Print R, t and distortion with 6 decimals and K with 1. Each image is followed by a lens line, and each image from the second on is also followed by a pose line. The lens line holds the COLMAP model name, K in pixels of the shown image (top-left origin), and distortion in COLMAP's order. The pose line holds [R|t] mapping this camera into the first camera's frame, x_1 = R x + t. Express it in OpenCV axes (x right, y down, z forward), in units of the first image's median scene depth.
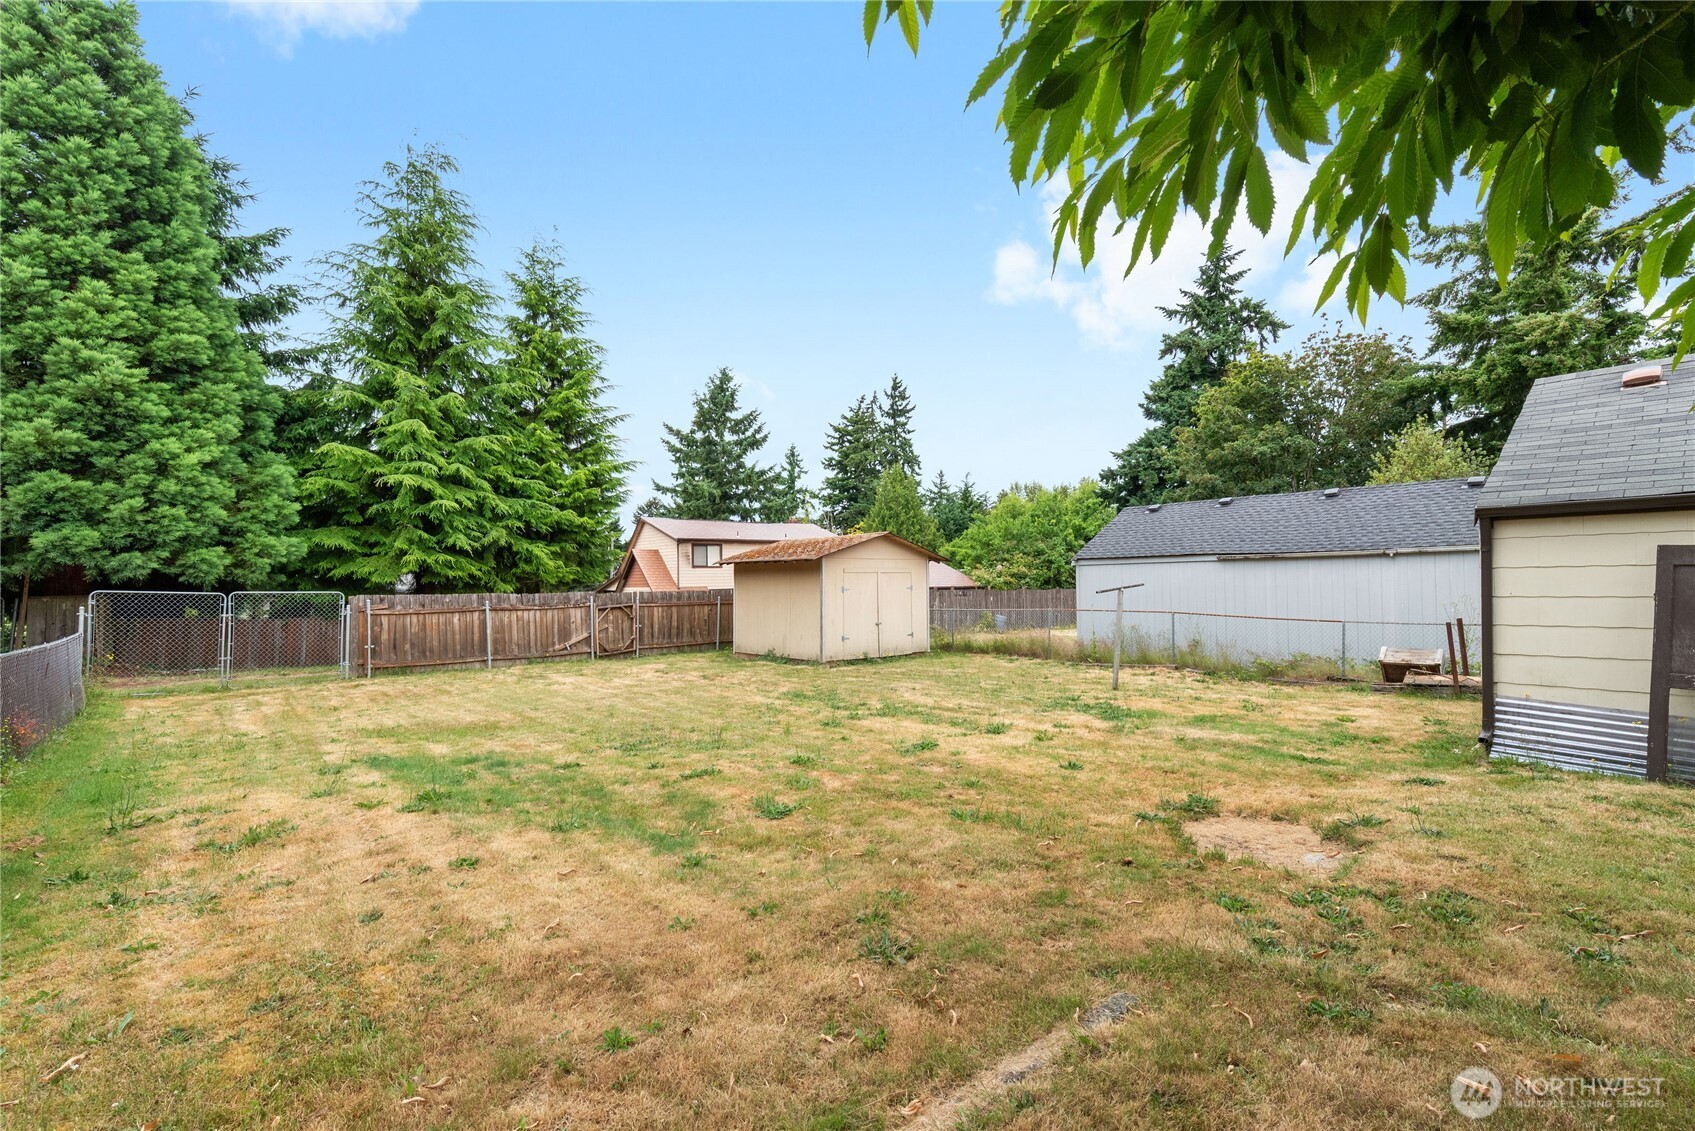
lens RADIAL K [[774.7, 0, 848.3], [0, 774.7, 570.6], [0, 0, 1]] dist [-0.010566, 0.001088]
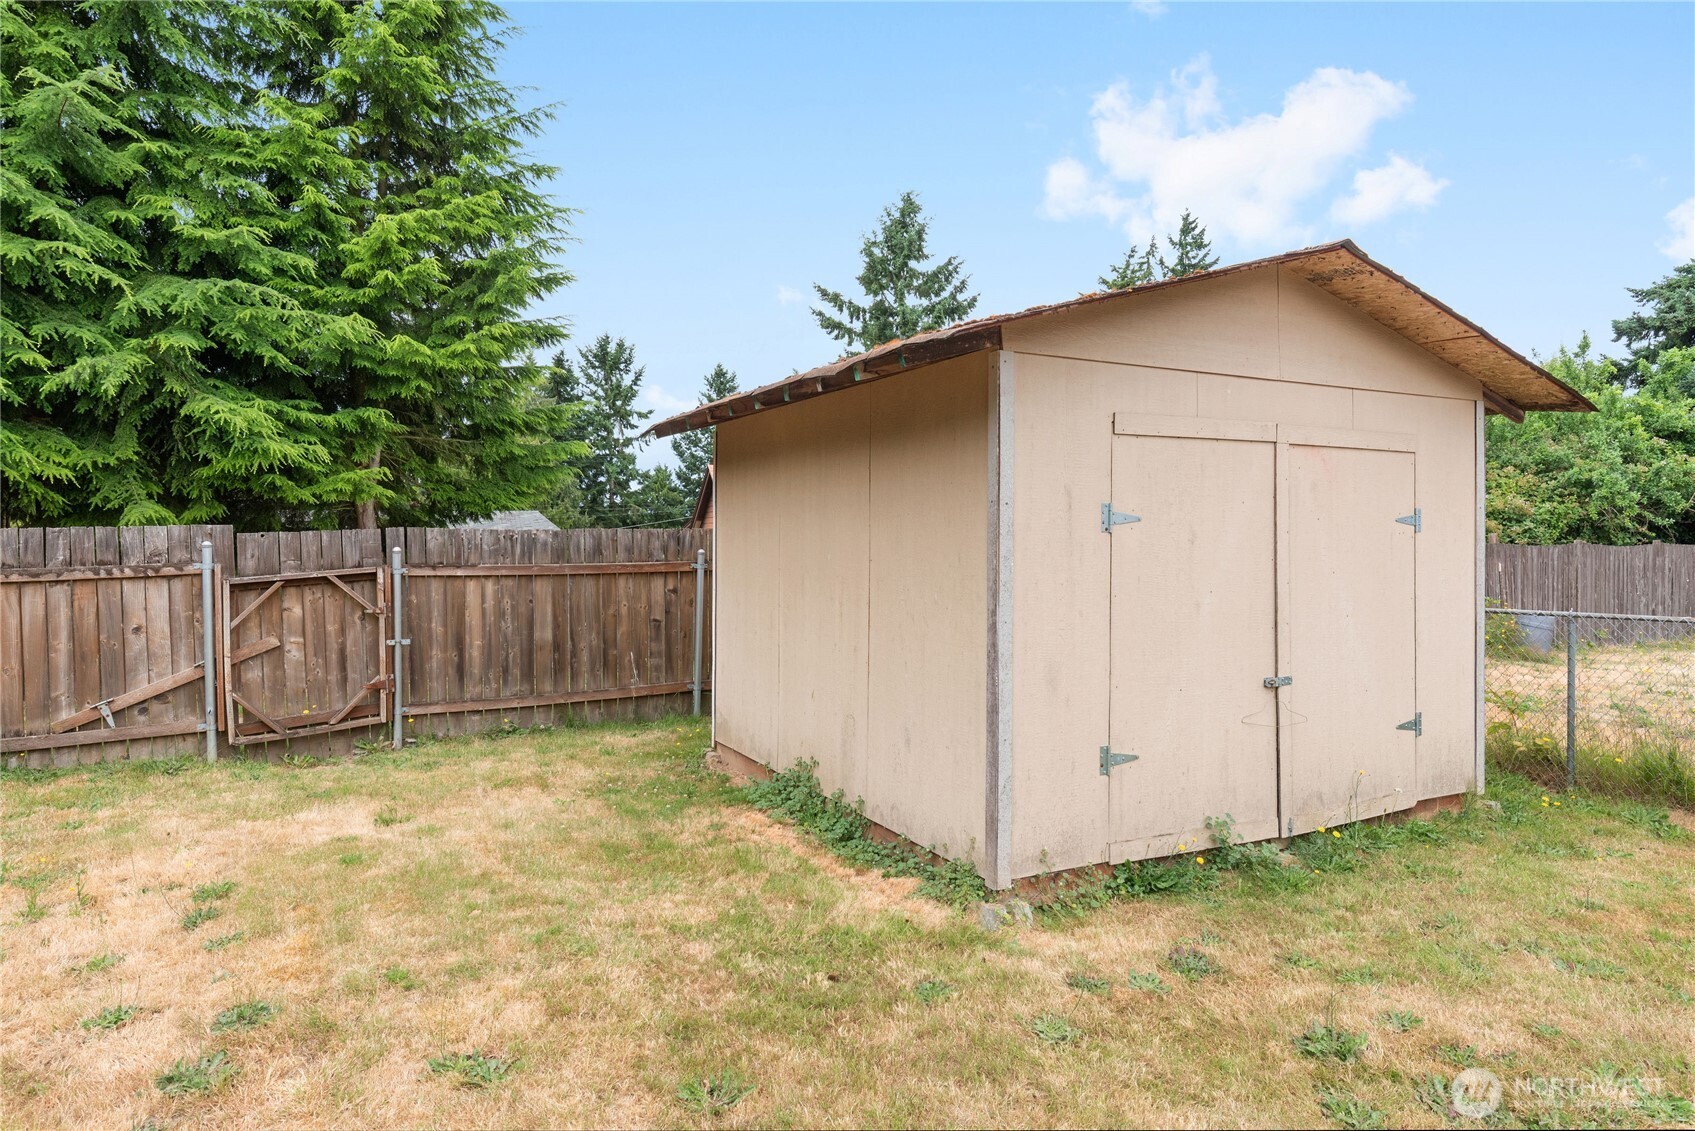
lens RADIAL K [[1015.3, 0, 837.2], [0, 1015.3, 550.8], [0, 0, 1]] dist [-0.006673, -0.001346]
pose [[0.967007, 0.013268, -0.254404, -0.002064], [-0.005916, 0.999543, 0.029643, 0.006417], [0.254681, -0.027160, 0.966644, 0.181413]]
